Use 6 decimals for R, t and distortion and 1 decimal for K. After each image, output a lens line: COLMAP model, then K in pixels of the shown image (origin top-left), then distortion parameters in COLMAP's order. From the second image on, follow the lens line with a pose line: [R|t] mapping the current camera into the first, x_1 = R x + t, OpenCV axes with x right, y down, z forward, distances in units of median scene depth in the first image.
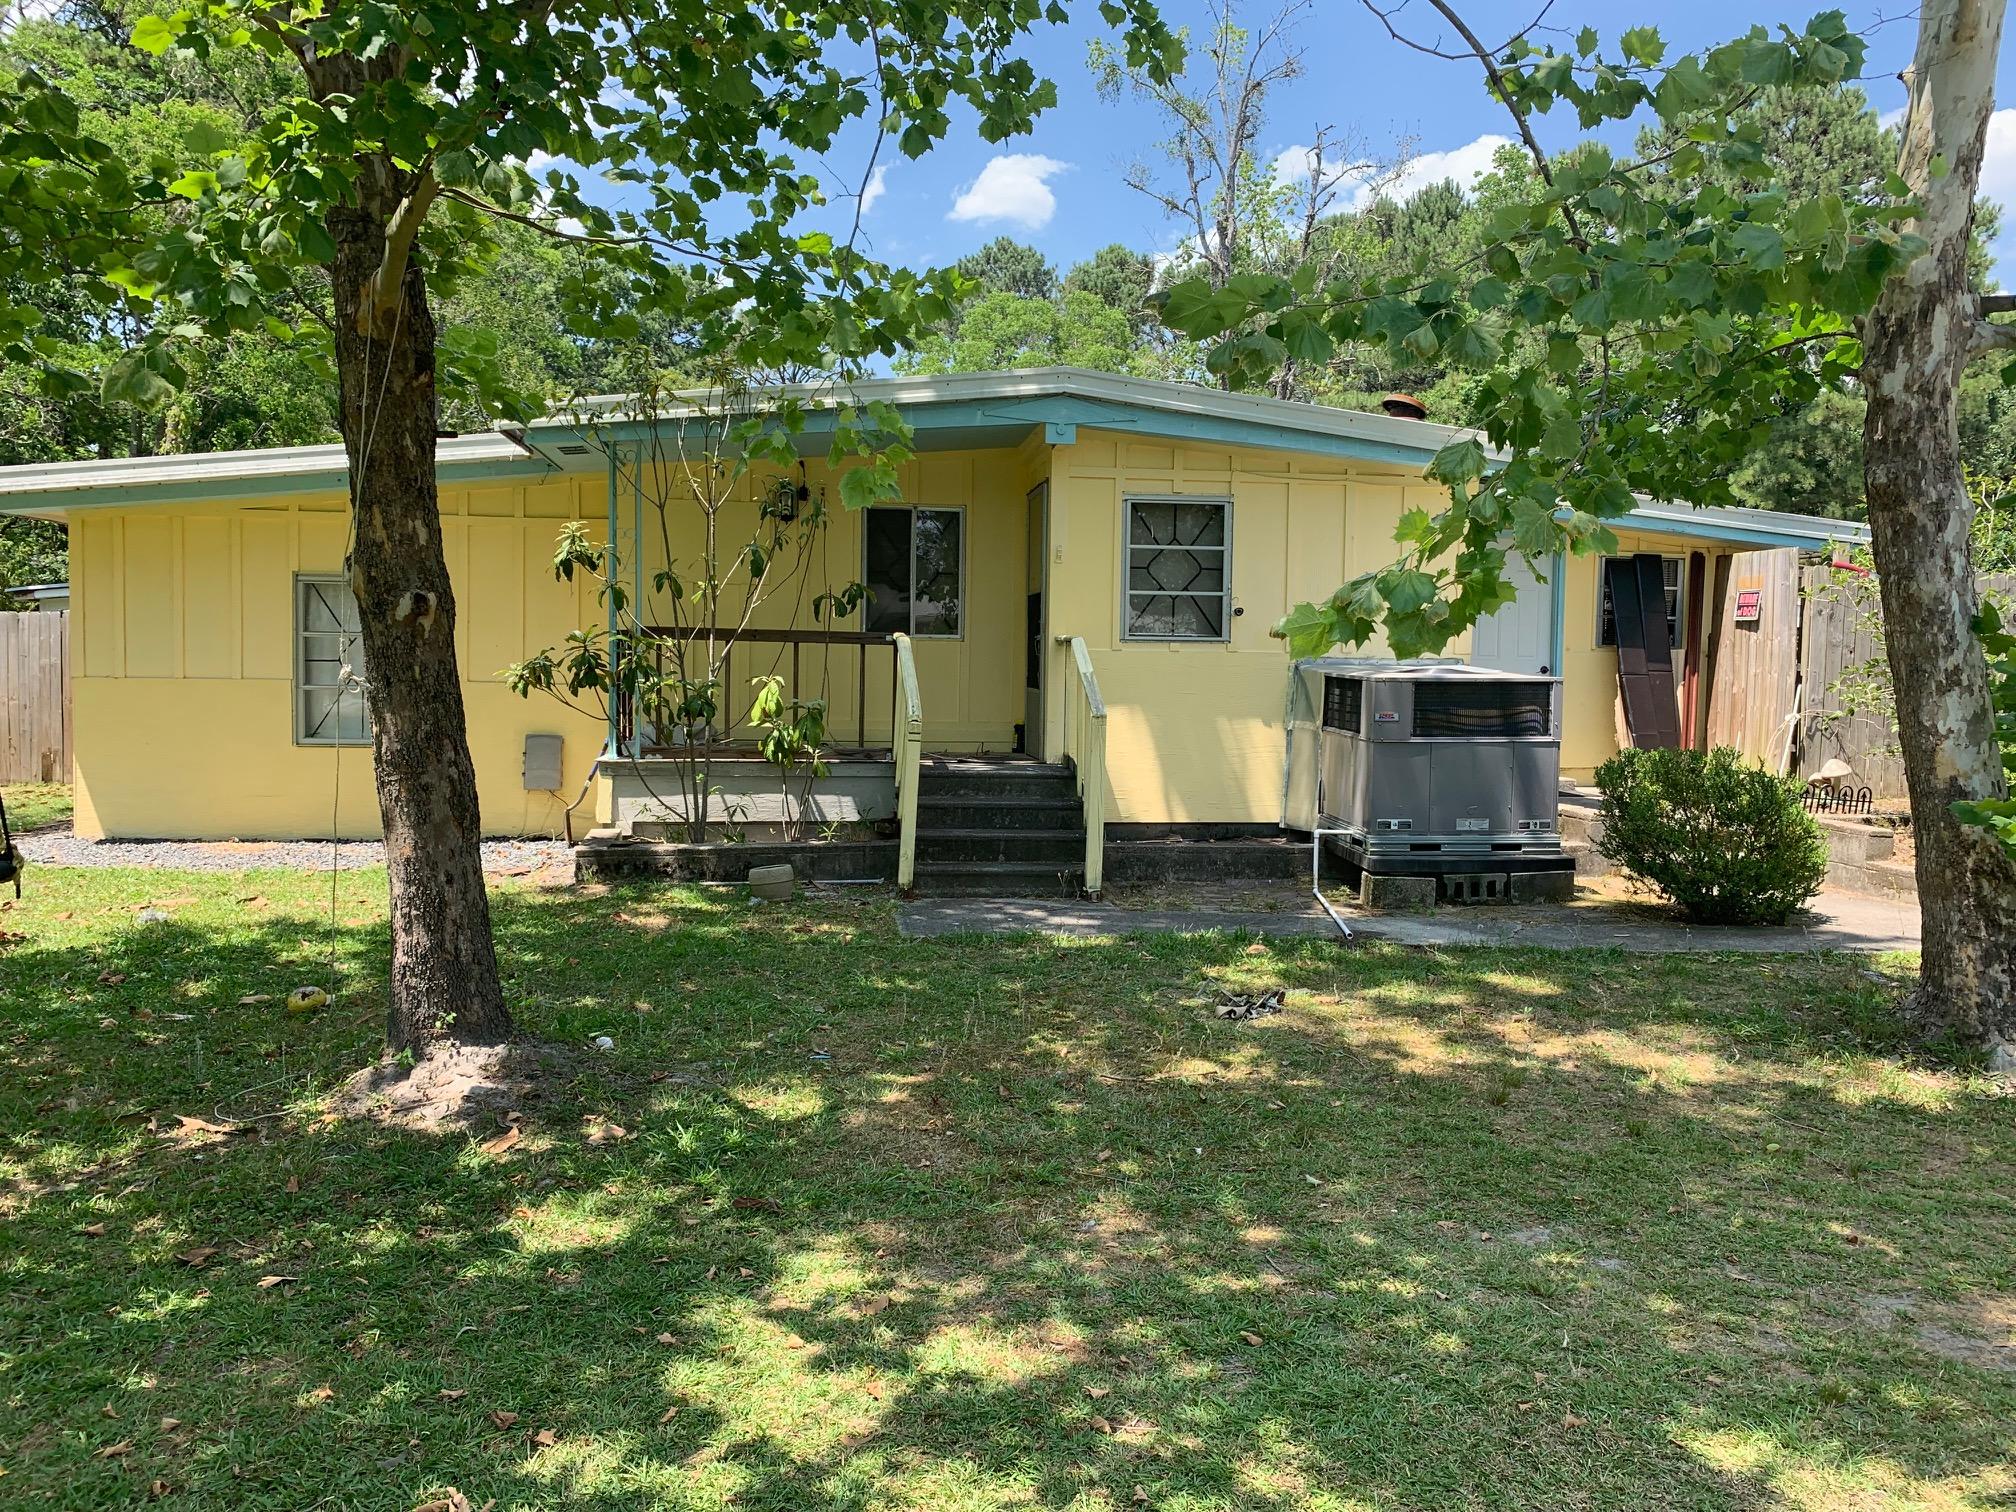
lens RADIAL K [[1569.9, 0, 1001.3], [0, 1569.9, 749.5], [0, 0, 1]] dist [0.027051, -0.036333]
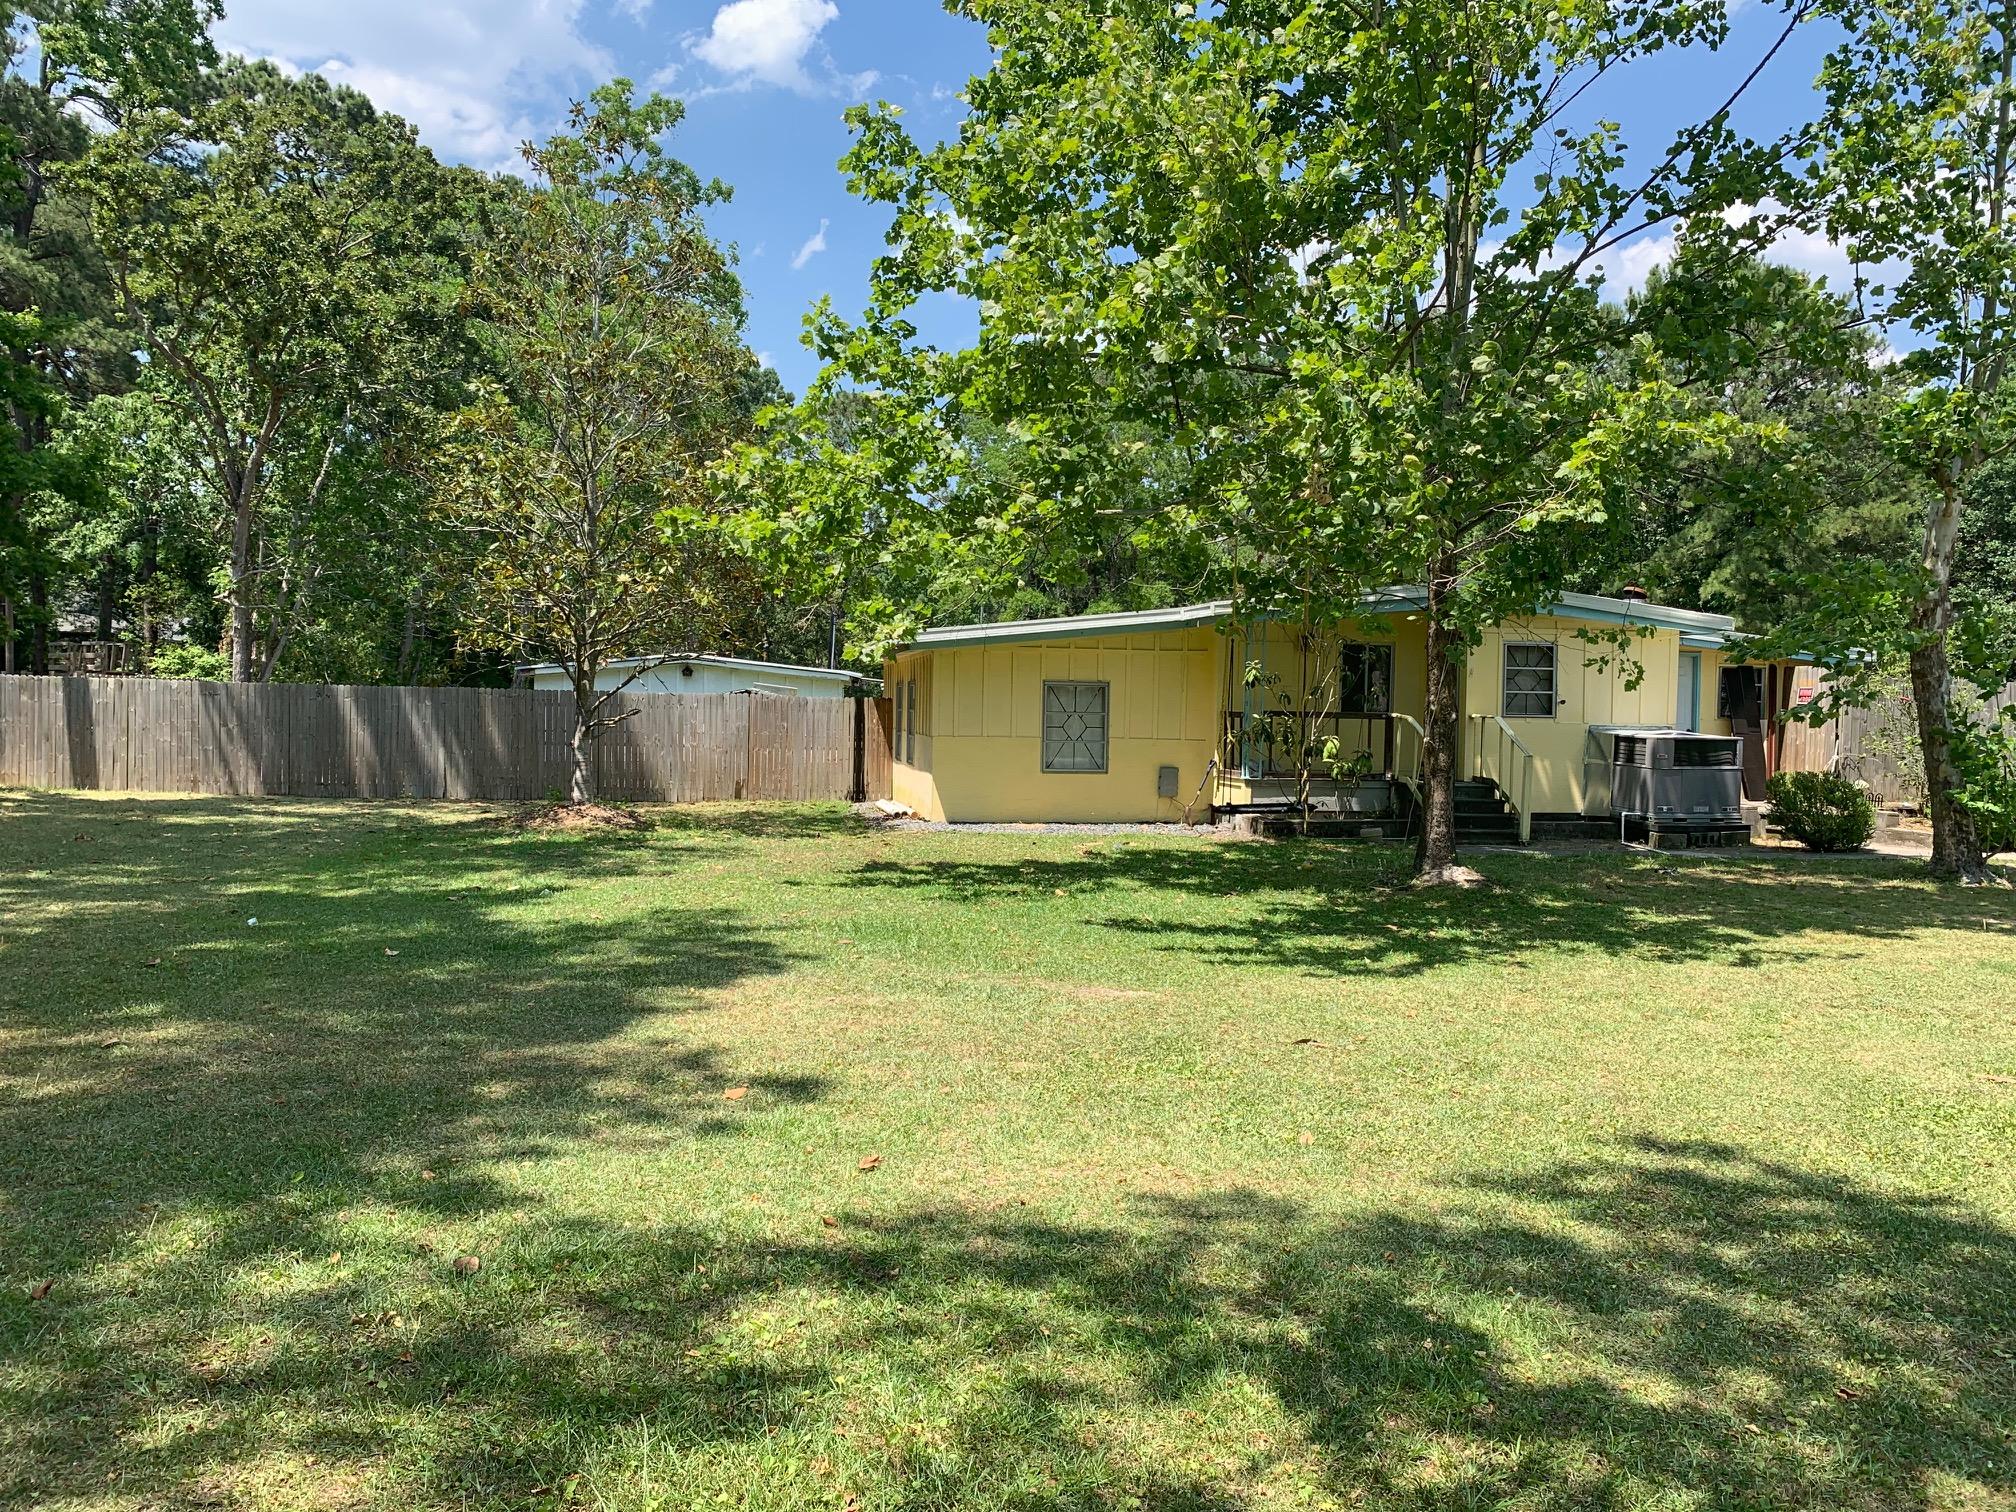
lens RADIAL K [[1569.9, 0, 1014.3], [0, 1569.9, 766.2], [0, 0, 1]] dist [0.027051, -0.036333]
pose [[0.998601, 0.000528, 0.052871, -0.640733], [0.000526, 0.999801, -0.019933, 0.029548], [-0.052871, 0.019933, 0.998402, -0.915384]]
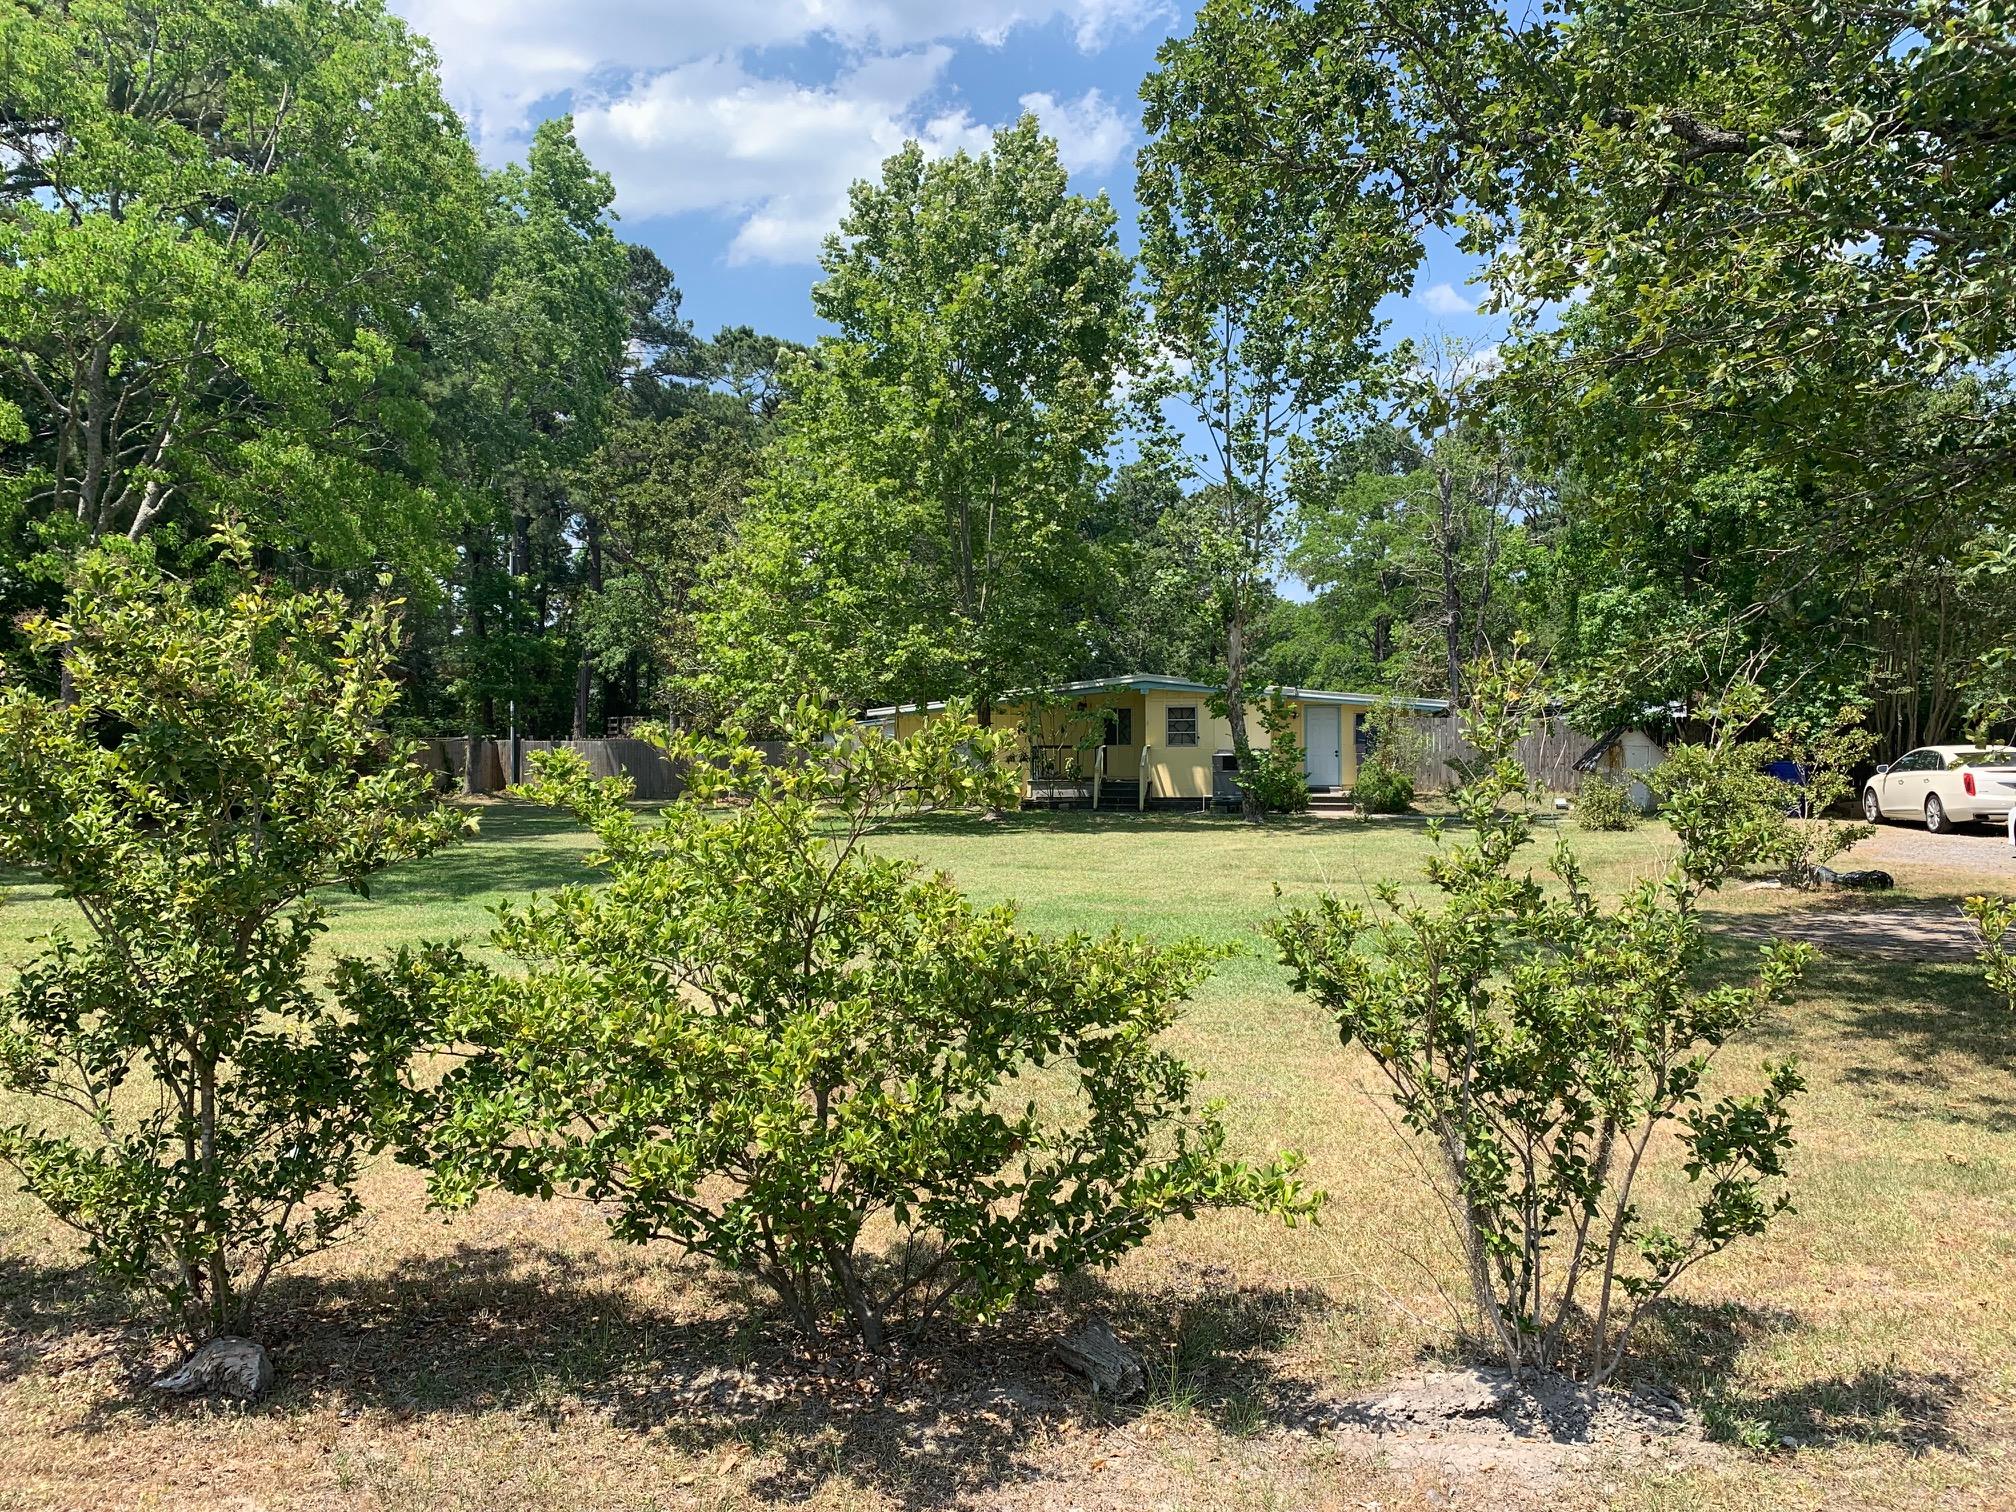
lens RADIAL K [[1569.9, 0, 1002.5], [0, 1569.9, 757.0], [0, 0, 1]] dist [0.027051, -0.036333]
pose [[0.998324, -0.004662, -0.057679, -0.091699], [0.003322, 0.999723, -0.023310, 0.036260], [0.057772, 0.023079, 0.998063, -2.627070]]
